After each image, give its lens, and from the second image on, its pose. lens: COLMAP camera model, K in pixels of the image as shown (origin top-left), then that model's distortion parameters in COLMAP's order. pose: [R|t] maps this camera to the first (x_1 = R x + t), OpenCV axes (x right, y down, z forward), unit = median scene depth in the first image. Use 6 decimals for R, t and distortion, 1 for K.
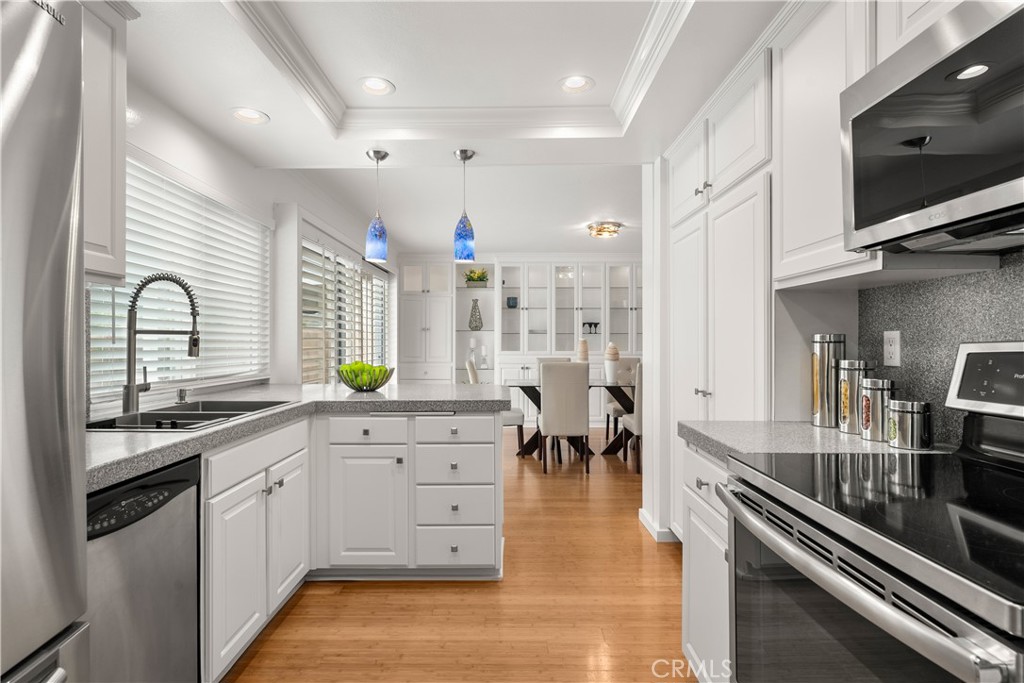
lens RADIAL K [[477.4, 0, 512.0], [0, 477.4, 341.5], [0, 0, 1]] dist [-0.000395, -0.000032]
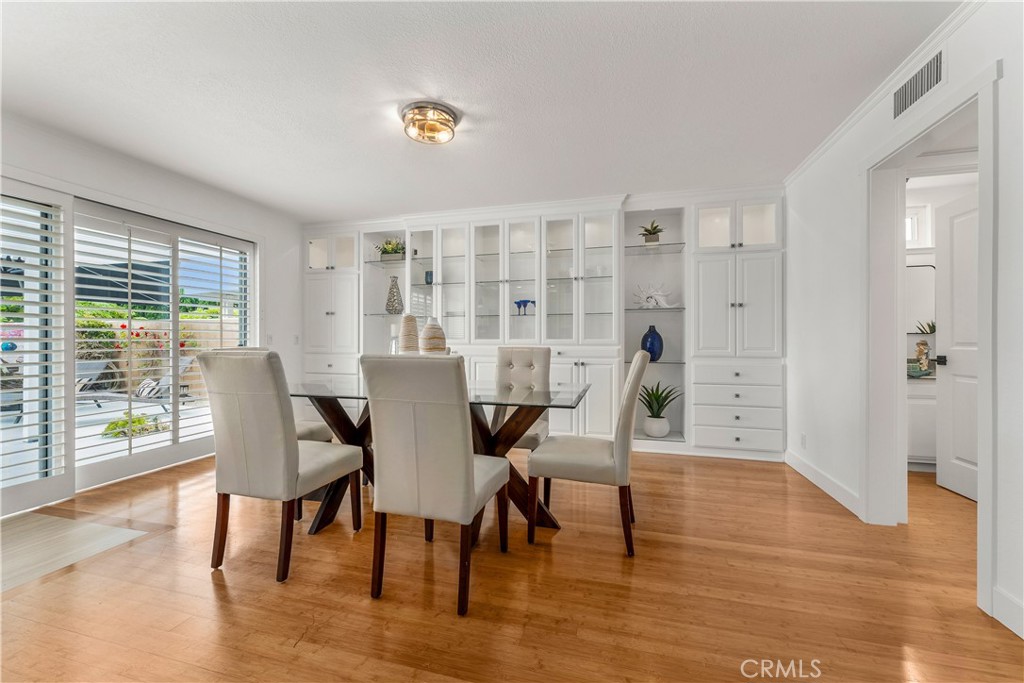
lens RADIAL K [[413.7, 0, 512.0], [0, 413.7, 341.5], [0, 0, 1]] dist [0.000612, 0.000010]
pose [[0.967865, 0.001968, -0.251461, 0.317880], [-0.000312, 0.999978, 0.006627, 0.019336], [0.251468, -0.006335, 0.967845, 0.387232]]
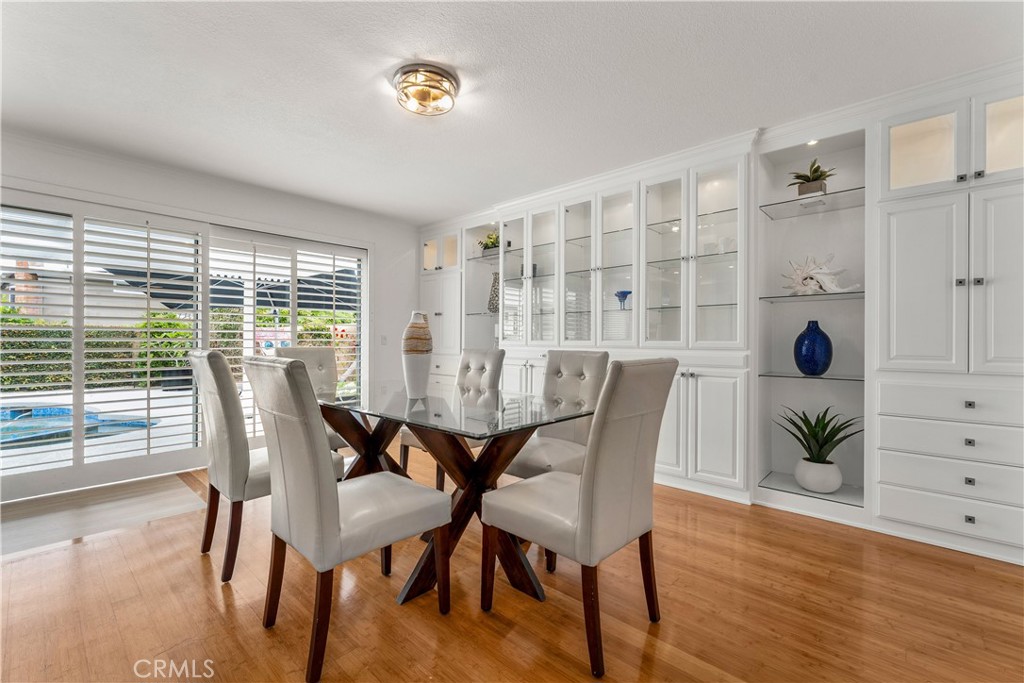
lens RADIAL K [[439.7, 0, 514.6], [0, 439.7, 342.6], [0, 0, 1]] dist [-0.001484, -0.000440]
pose [[0.745747, 0.007331, -0.666189, 0.434392], [-0.004787, 0.999973, 0.005646, 0.019852], [0.666213, -0.001021, 0.745761, 0.522040]]
